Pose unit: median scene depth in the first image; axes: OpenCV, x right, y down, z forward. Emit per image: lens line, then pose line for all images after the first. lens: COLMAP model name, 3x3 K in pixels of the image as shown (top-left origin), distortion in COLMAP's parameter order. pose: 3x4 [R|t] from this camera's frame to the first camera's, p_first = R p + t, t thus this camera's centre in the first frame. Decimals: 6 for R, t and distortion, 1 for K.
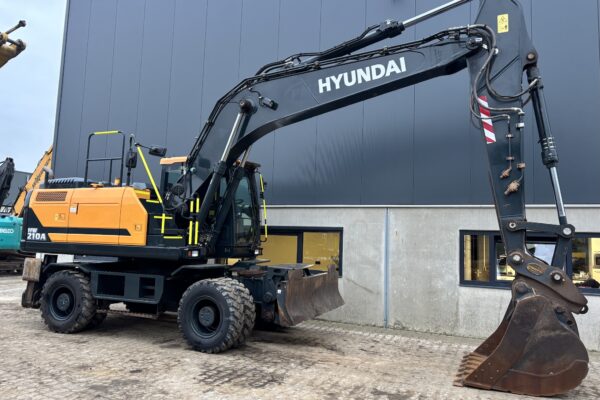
lens RADIAL K [[452.3, 0, 294.5], [0, 452.3, 196.5], [0, 0, 1]] dist [0.085574, -0.106775]
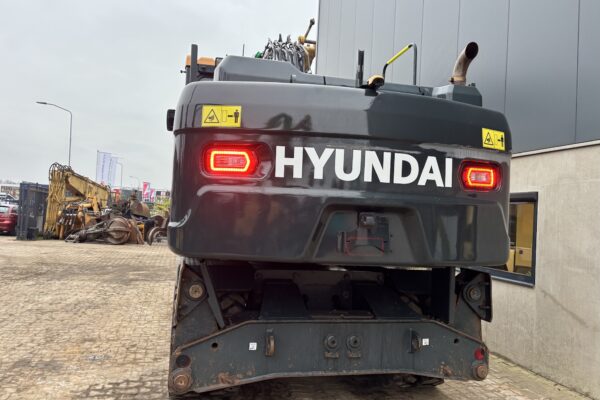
lens RADIAL K [[452.3, 0, 294.5], [0, 452.3, 196.5], [0, 0, 1]] dist [0.085574, -0.106775]
pose [[0.642934, -0.033631, -0.765183, 0.414568], [0.048542, 0.998816, -0.003114, 0.076170], [0.764382, -0.035141, 0.643805, 0.554282]]
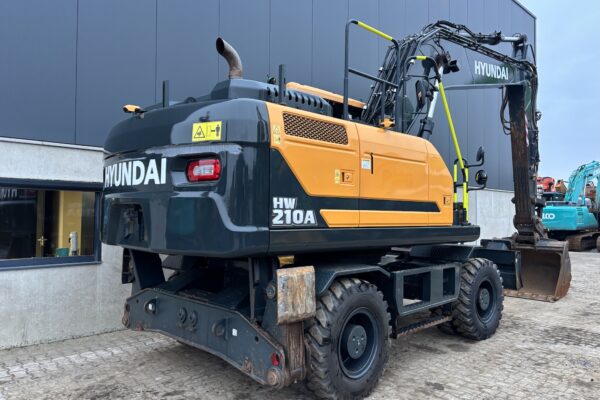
lens RADIAL K [[452.3, 0, 294.5], [0, 452.3, 196.5], [0, 0, 1]] dist [0.085574, -0.106775]
pose [[0.363879, 0.002850, 0.931442, -1.031172], [-0.090059, 0.995418, 0.032137, 0.058073], [-0.927082, -0.095579, 0.362468, 0.916575]]
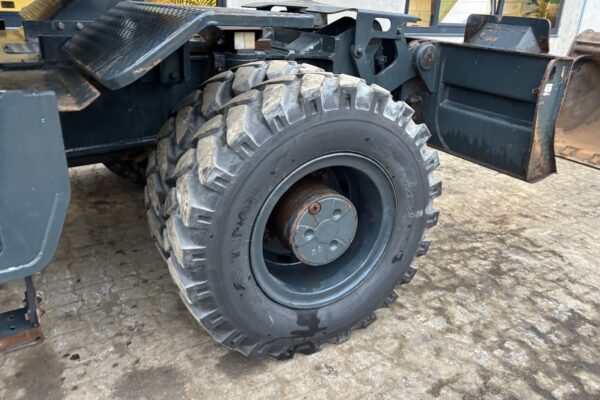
lens RADIAL K [[459.8, 0, 289.2], [0, 459.8, 190.1], [0, 0, 1]] dist [0.047856, -0.086619]
pose [[0.586548, -0.314718, 0.746267, -0.335265], [-0.097314, 0.887354, 0.450703, 0.119334], [-0.804047, -0.336981, 0.489850, 0.796532]]
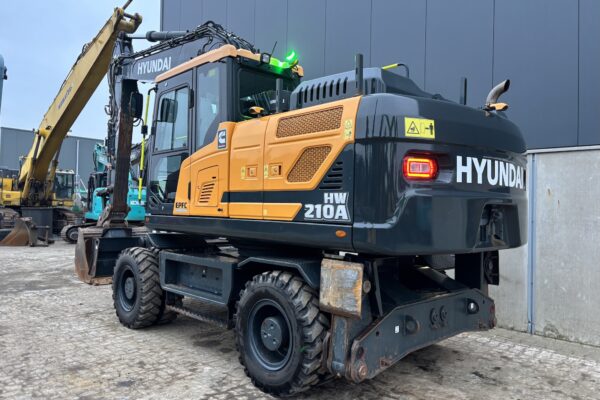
lens RADIAL K [[452.3, 0, 294.5], [0, 452.3, 196.5], [0, 0, 1]] dist [0.085574, -0.106775]
pose [[0.942910, -0.023743, -0.332200, 0.119313], [0.045103, 0.997370, 0.056736, 0.039835], [0.329979, -0.068480, 0.941501, 0.311800]]
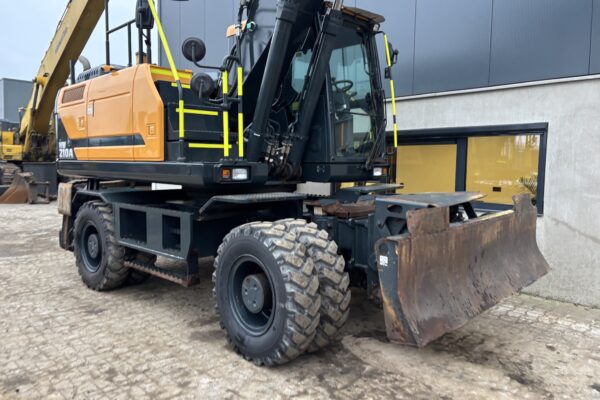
lens RADIAL K [[453.0, 0, 305.4], [0, 453.0, 192.4], [0, 0, 1]] dist [0.086968, -0.104954]
pose [[0.937962, -0.000149, -0.346738, 0.036385], [0.053336, 0.988161, 0.143853, 0.069710], [0.342612, -0.153422, 0.926865, 0.495766]]
